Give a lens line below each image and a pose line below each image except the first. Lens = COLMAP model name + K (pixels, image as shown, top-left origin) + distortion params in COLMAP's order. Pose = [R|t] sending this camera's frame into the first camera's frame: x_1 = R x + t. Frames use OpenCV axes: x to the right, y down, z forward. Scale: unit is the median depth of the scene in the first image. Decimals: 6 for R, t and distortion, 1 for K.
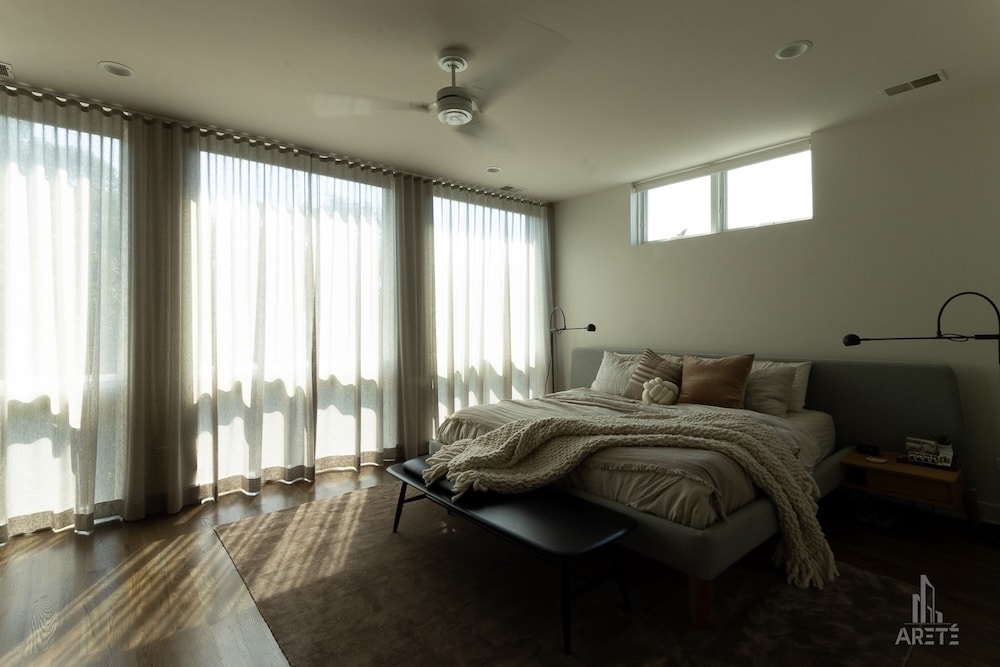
lens RADIAL K [[457.8, 0, 496.5], [0, 457.8, 325.5], [0, 0, 1]] dist [0.001248, 0.000203]
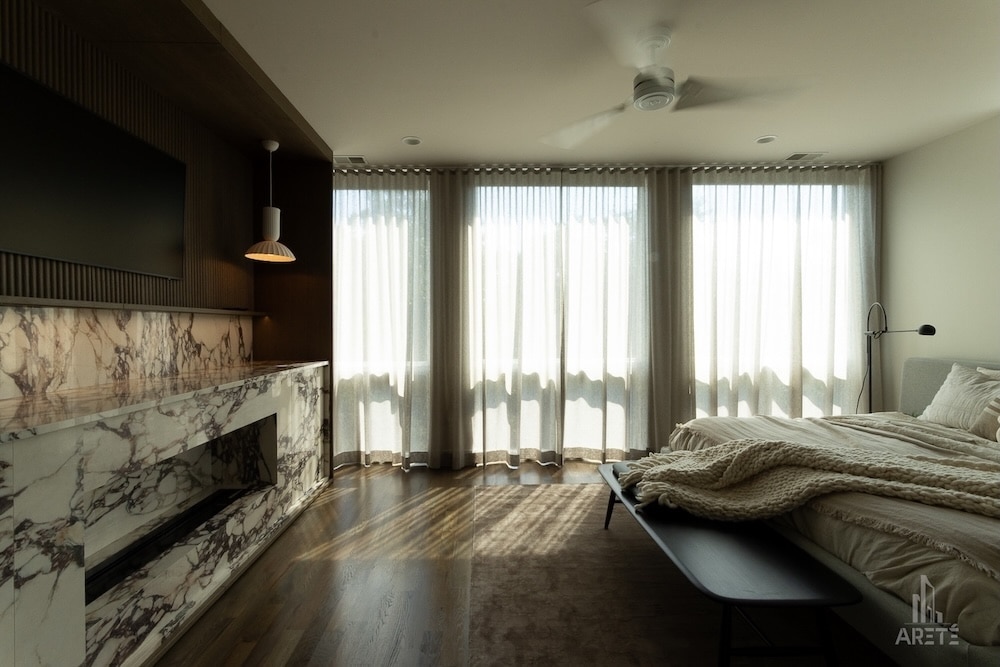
lens RADIAL K [[457.8, 0, 498.2], [0, 457.8, 337.8], [0, 0, 1]] dist [0.001248, 0.000203]
pose [[0.786530, 0.017056, -0.617317, 0.182339], [-0.000015, 0.999619, 0.027600, -0.003354], [0.617553, -0.021699, 0.786230, 0.047310]]
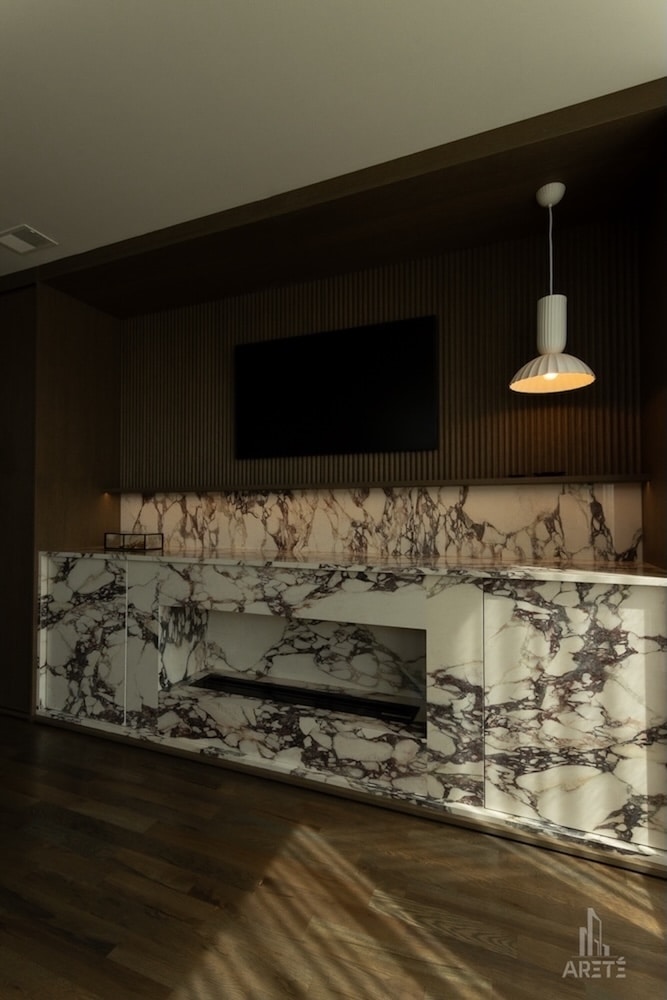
lens RADIAL K [[457.8, 0, 332.7], [0, 457.8, 504.3], [0, 0, 1]] dist [0.001248, 0.000203]
pose [[-0.883713, -0.007233, -0.467974, -0.594931], [0.003791, 0.999737, -0.022612, 0.030464], [0.468015, -0.021757, -0.883453, 1.429688]]
